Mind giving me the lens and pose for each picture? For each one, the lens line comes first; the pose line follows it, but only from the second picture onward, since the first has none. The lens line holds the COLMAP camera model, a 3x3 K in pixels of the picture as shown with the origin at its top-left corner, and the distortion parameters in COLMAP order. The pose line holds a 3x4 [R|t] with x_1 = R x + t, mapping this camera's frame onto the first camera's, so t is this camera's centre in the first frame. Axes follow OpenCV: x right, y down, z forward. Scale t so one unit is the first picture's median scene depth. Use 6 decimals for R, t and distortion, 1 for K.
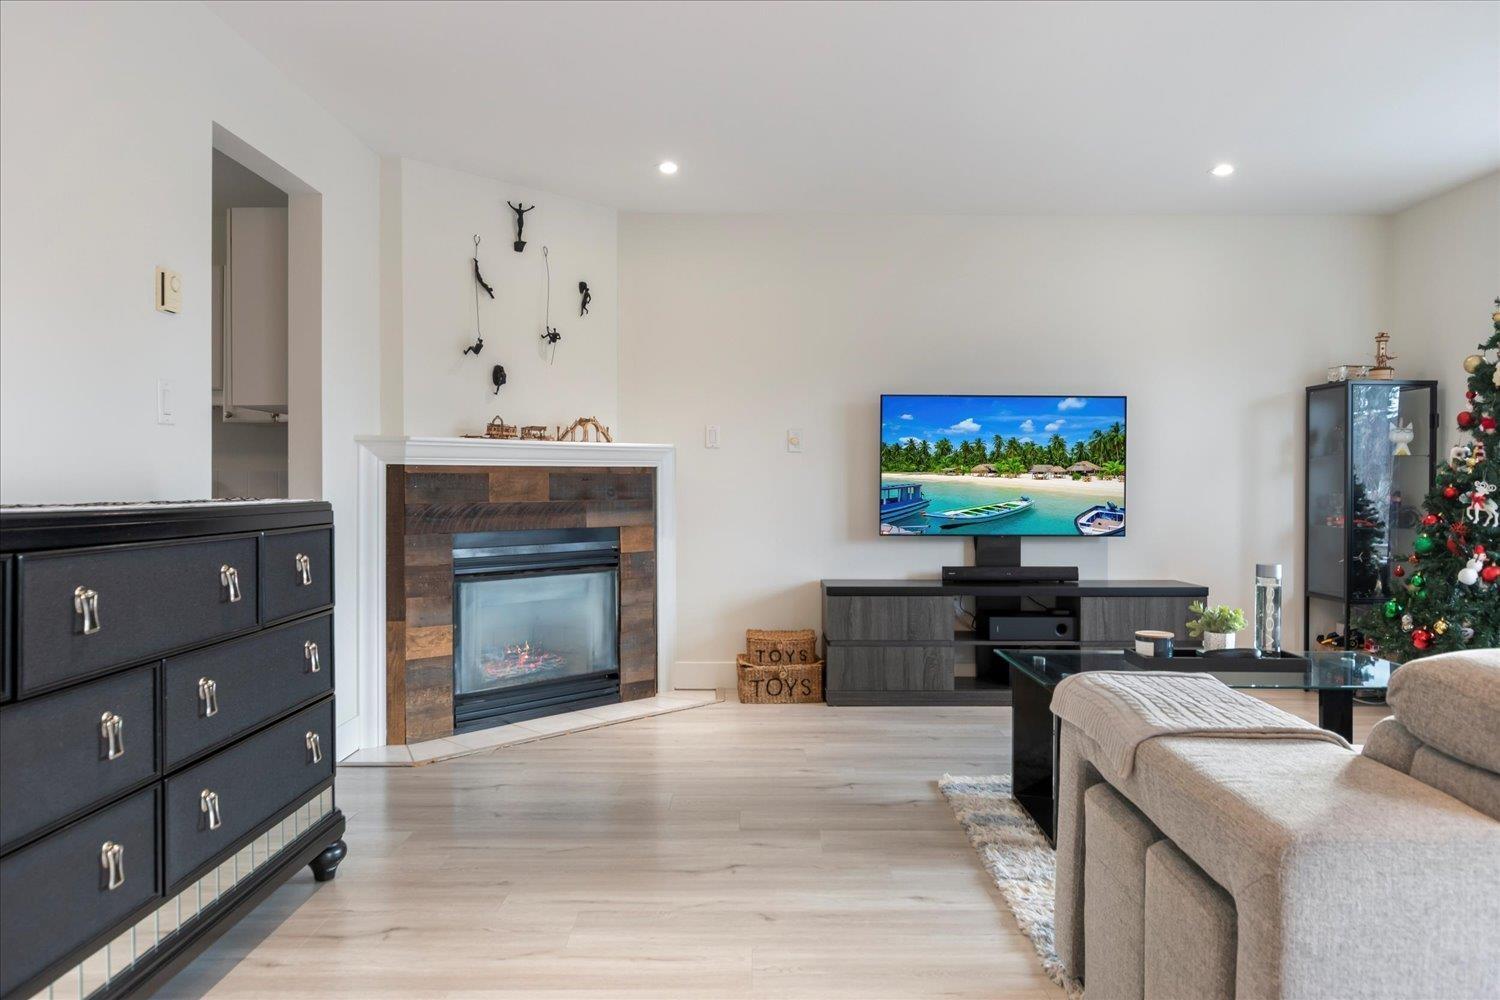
lens RADIAL K [[1037.8, 0, 754.3], [0, 1037.8, 494.0], [0, 0, 1]] dist [-0.011087, 0.000466]
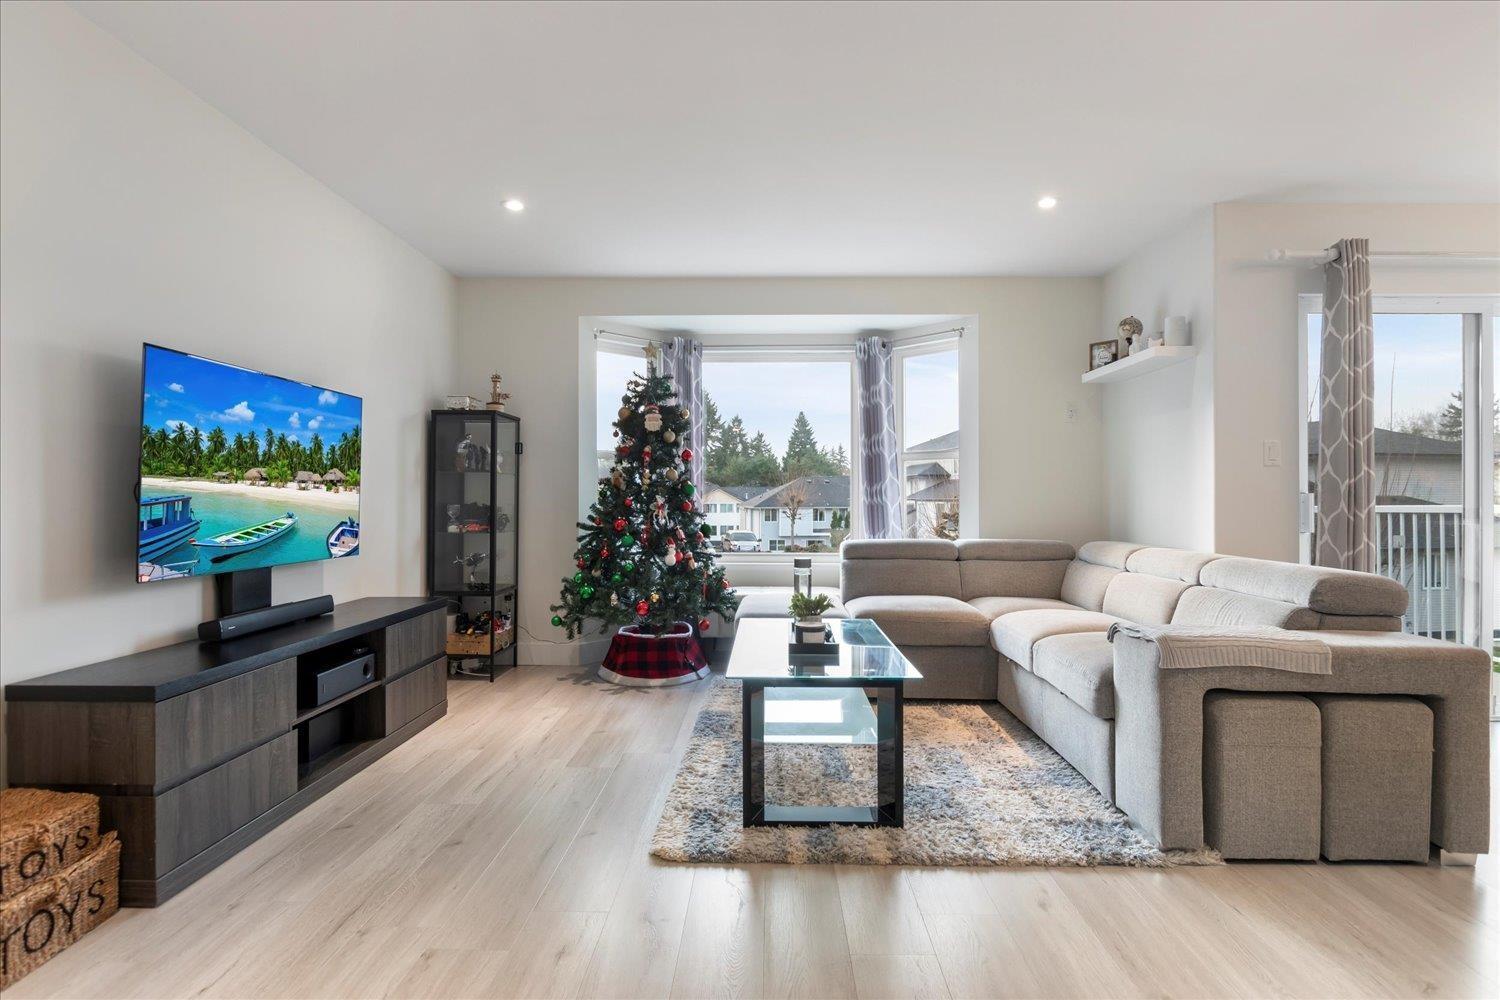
lens RADIAL K [[792.2, 0, 760.6], [0, 792.2, 499.6], [0, 0, 1]] dist [-0.013590, -0.001317]
pose [[0.003372, -0.005711, 0.999978, -0.319220], [0.006060, 0.999965, 0.005690, -0.008038], [-0.999976, 0.006040, 0.003406, 0.651945]]
